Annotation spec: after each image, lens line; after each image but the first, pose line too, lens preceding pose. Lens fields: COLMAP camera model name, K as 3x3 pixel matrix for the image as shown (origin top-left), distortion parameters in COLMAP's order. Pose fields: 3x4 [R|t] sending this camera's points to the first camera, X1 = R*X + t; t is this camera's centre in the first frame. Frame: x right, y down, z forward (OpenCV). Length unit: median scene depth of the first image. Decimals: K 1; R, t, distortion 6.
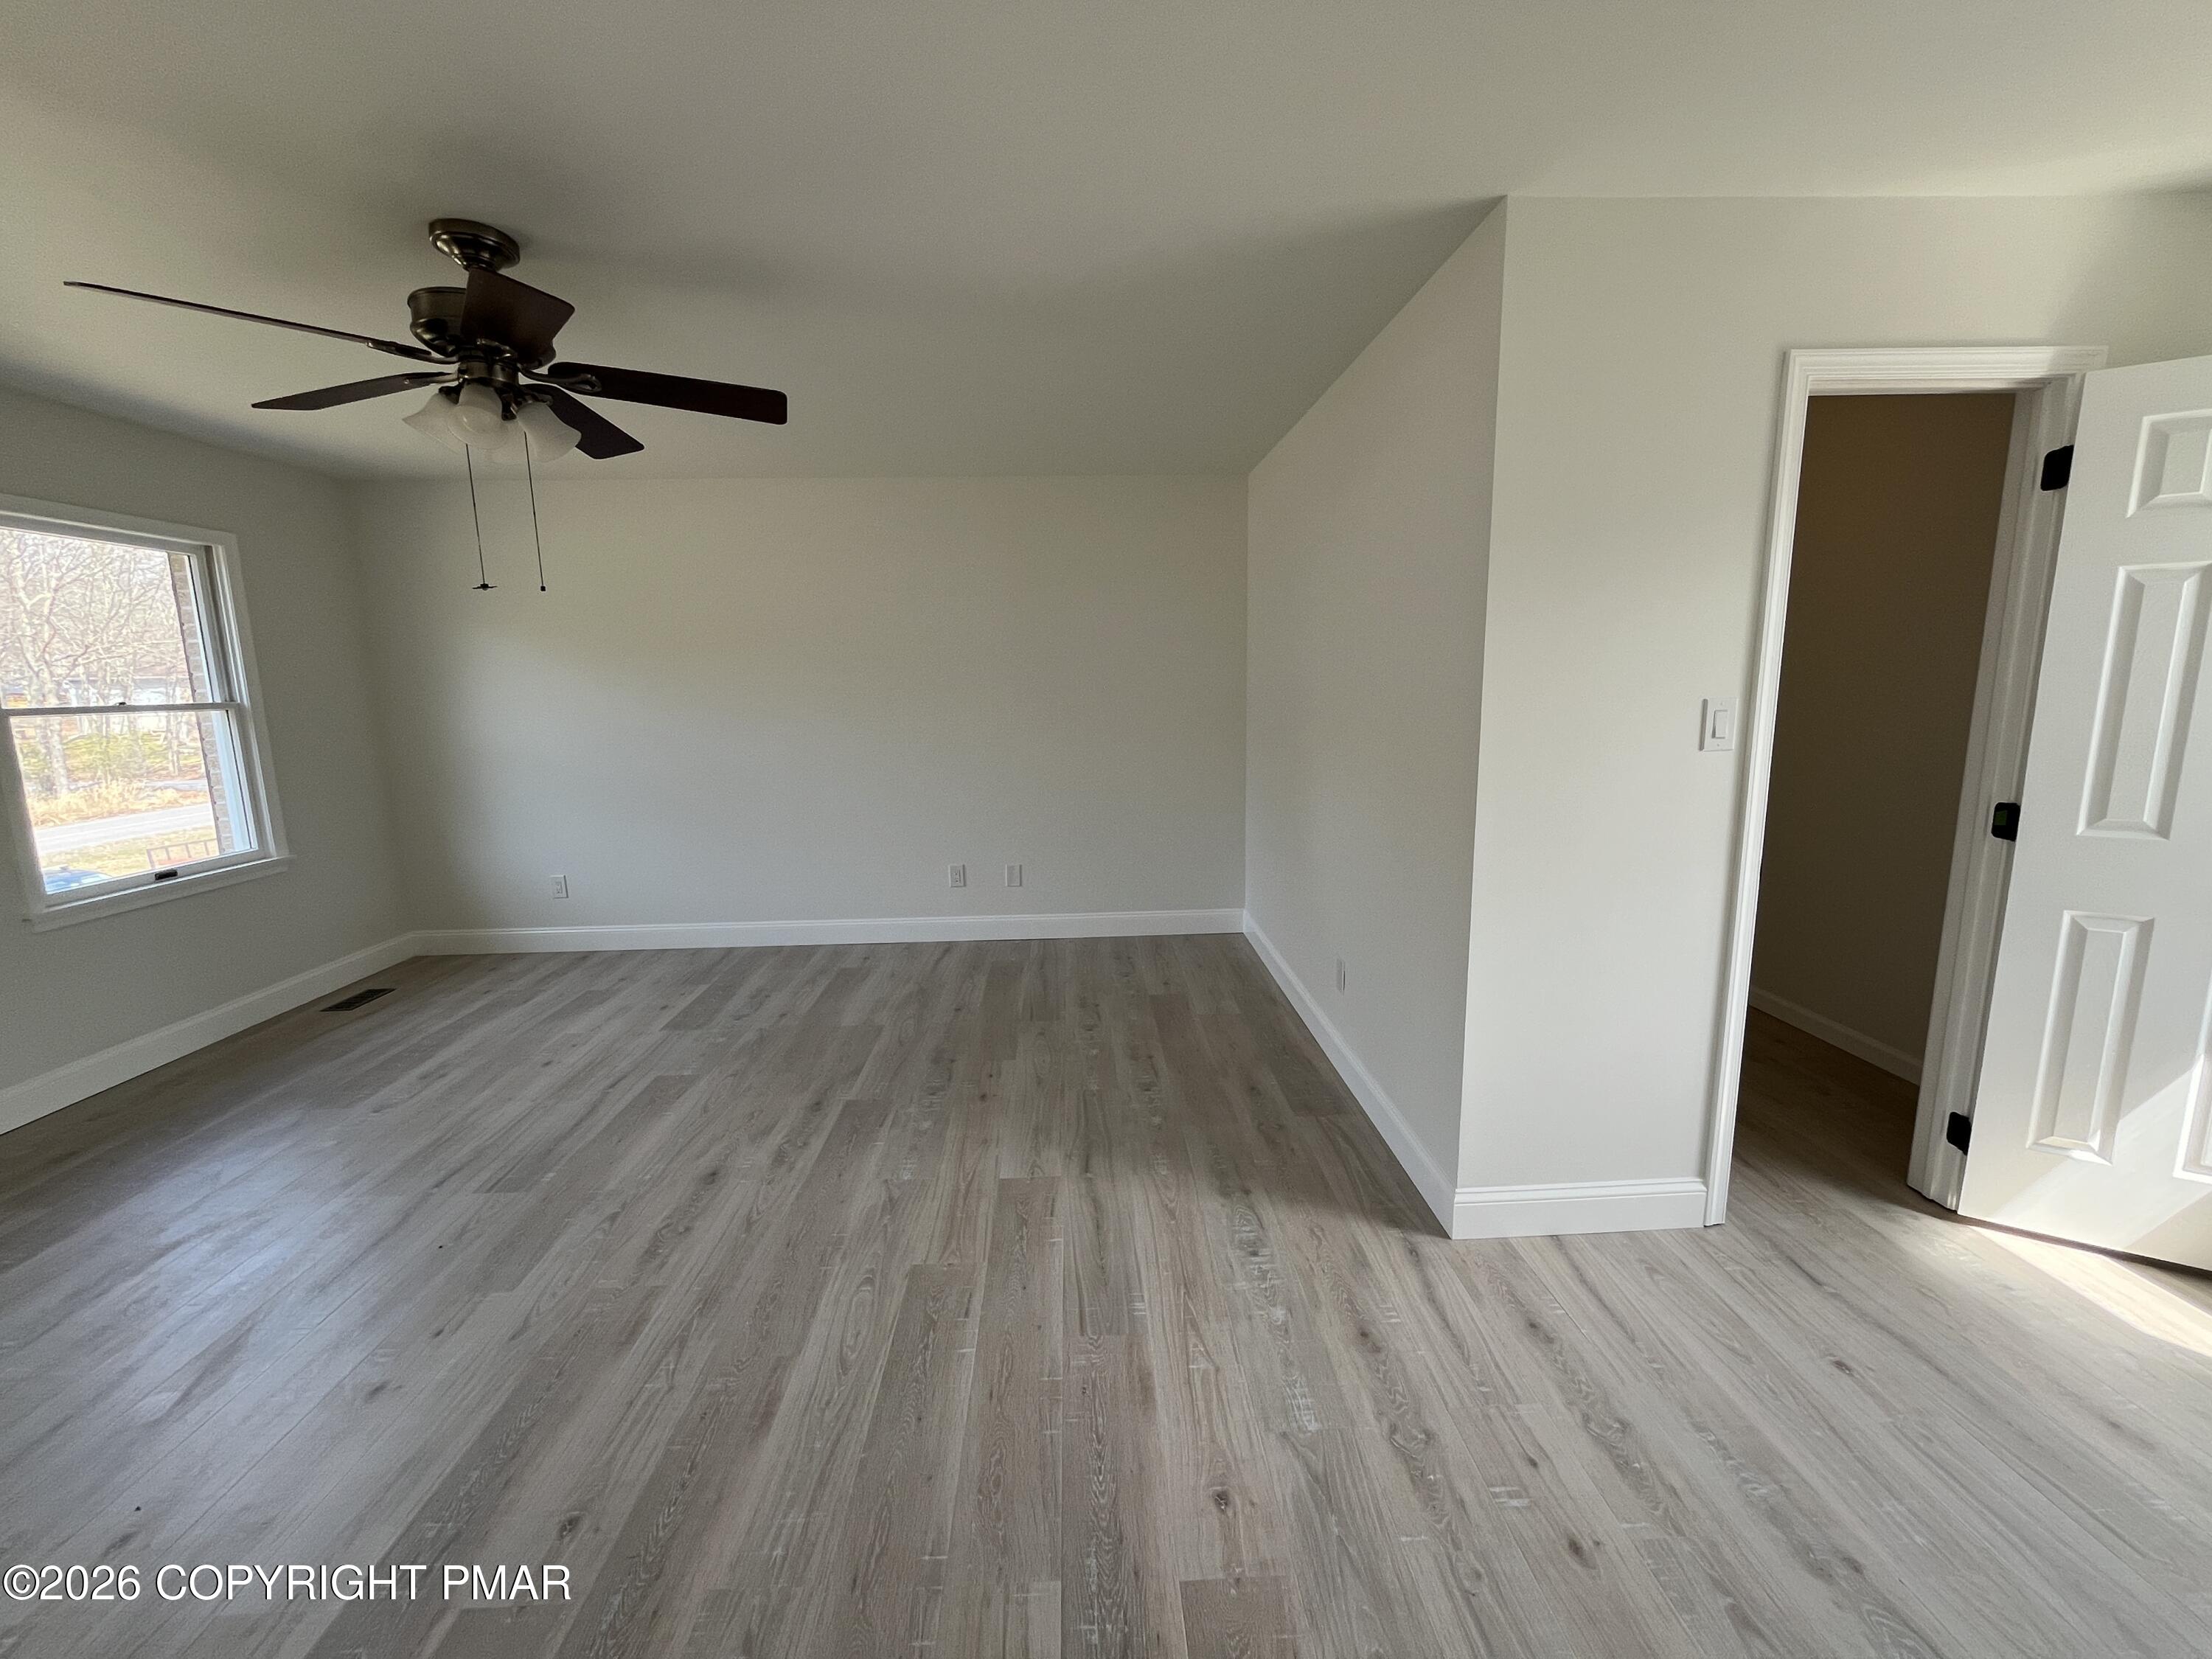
lens RADIAL K [[892.8, 0, 1104.7], [0, 892.8, 824.9], [0, 0, 1]] dist [-0.003039, -0.000044]
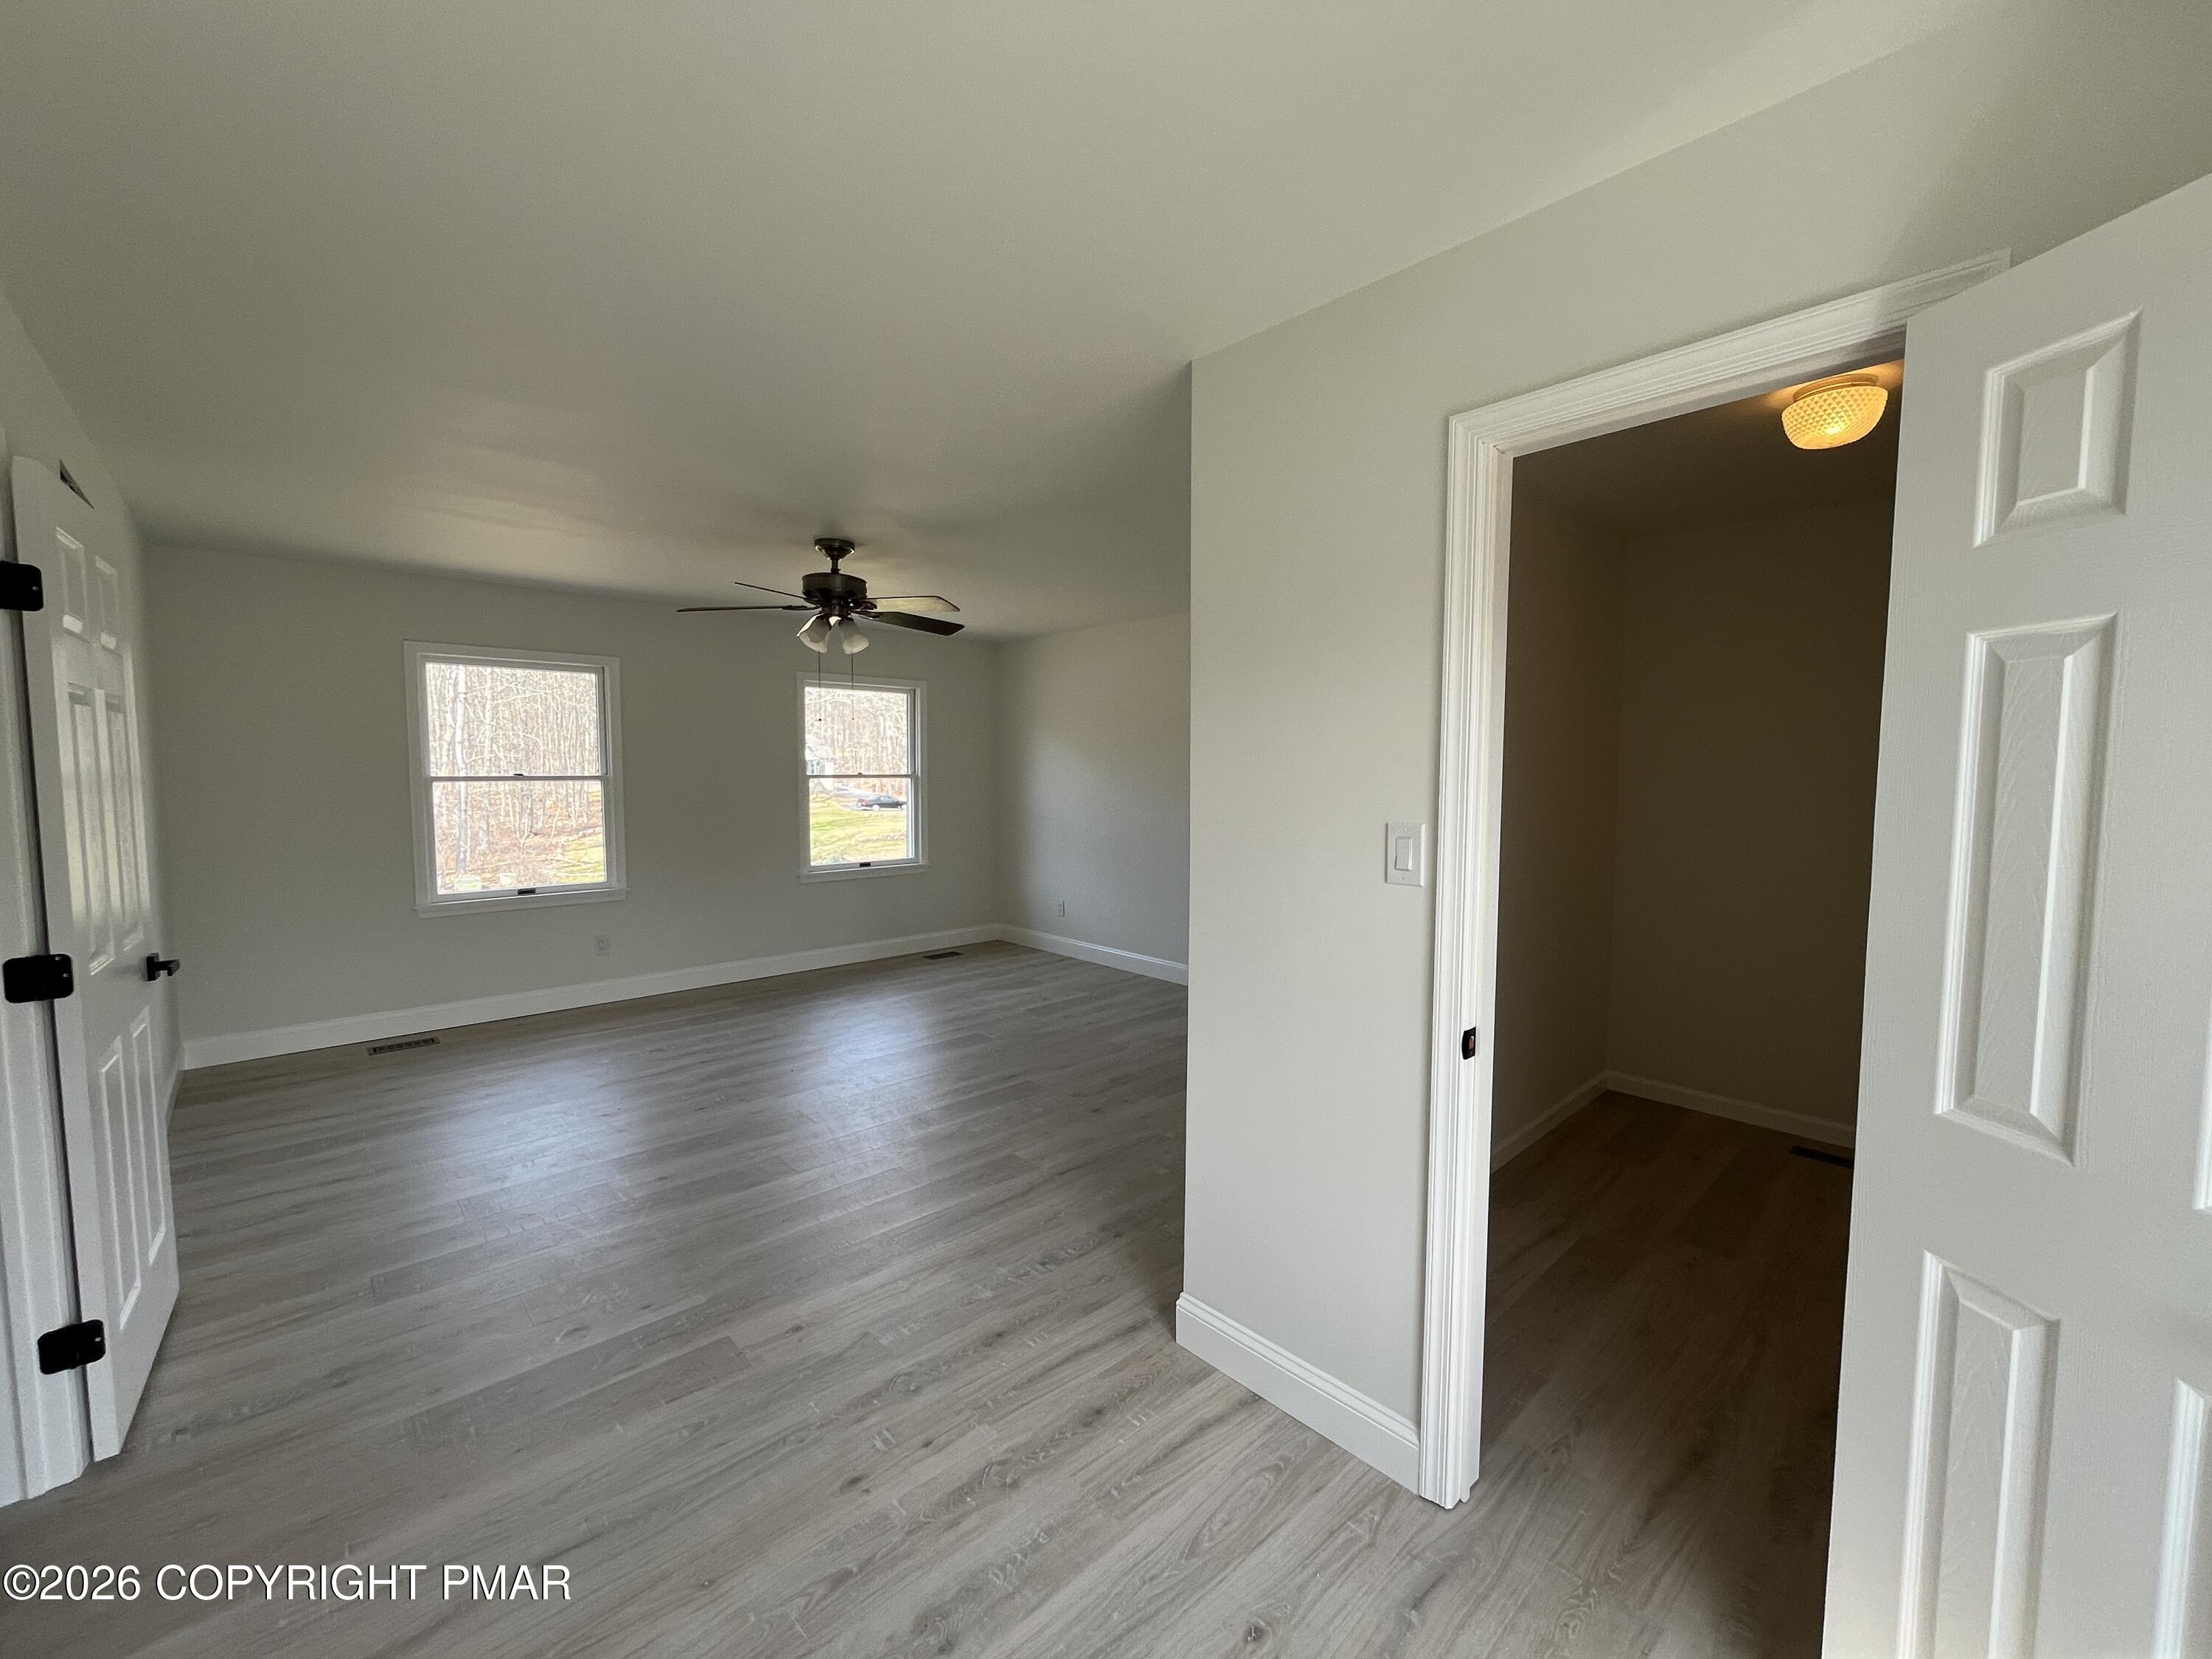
lens RADIAL K [[896.6, 0, 1096.5], [0, 896.6, 809.4], [0, 0, 1]] dist [-0.000128, -0.000060]
pose [[0.646416, 0.057660, -0.760804, 0.983347], [-0.137620, 0.989597, -0.041929, -0.065702], [0.750471, 0.131806, 0.647626, 0.190153]]
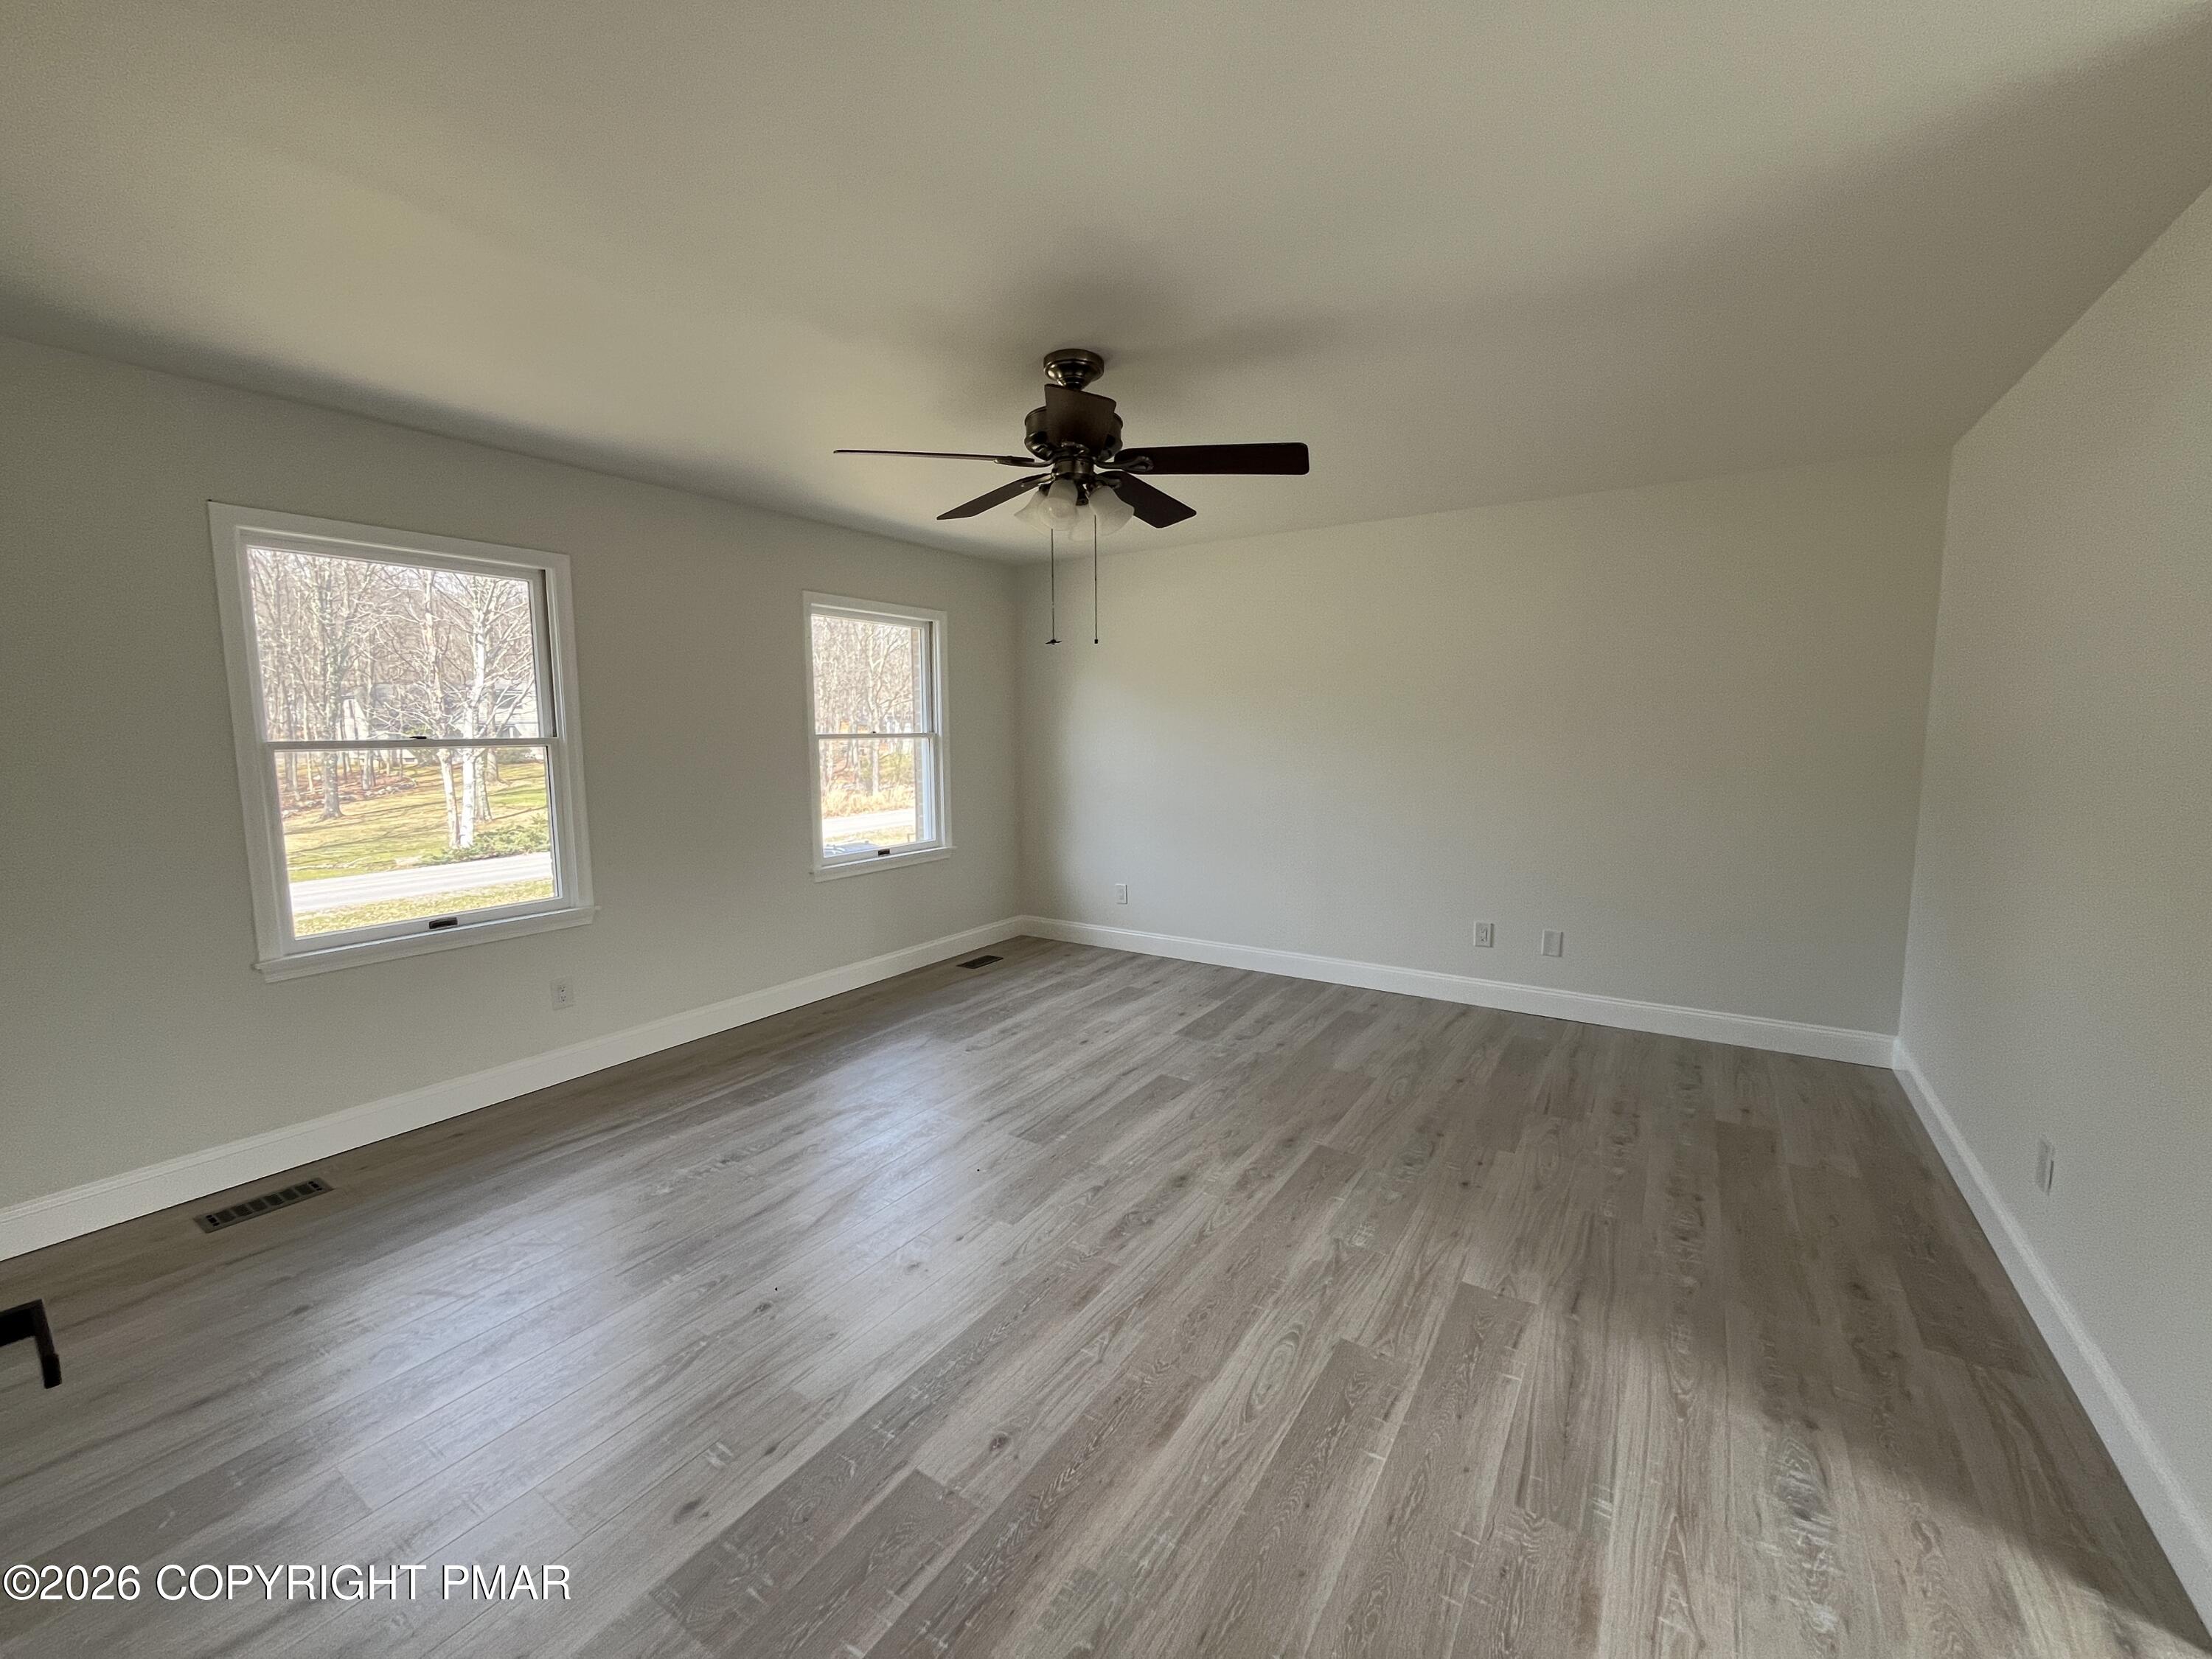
lens RADIAL K [[892.8, 0, 1104.7], [0, 892.8, 824.9], [0, 0, 1]] dist [-0.003039, -0.000044]
pose [[0.814018, 0.076146, -0.575827, 0.073087], [-0.101799, 0.994728, -0.012368, -0.007478], [0.571850, 0.068686, 0.817478, 0.046280]]
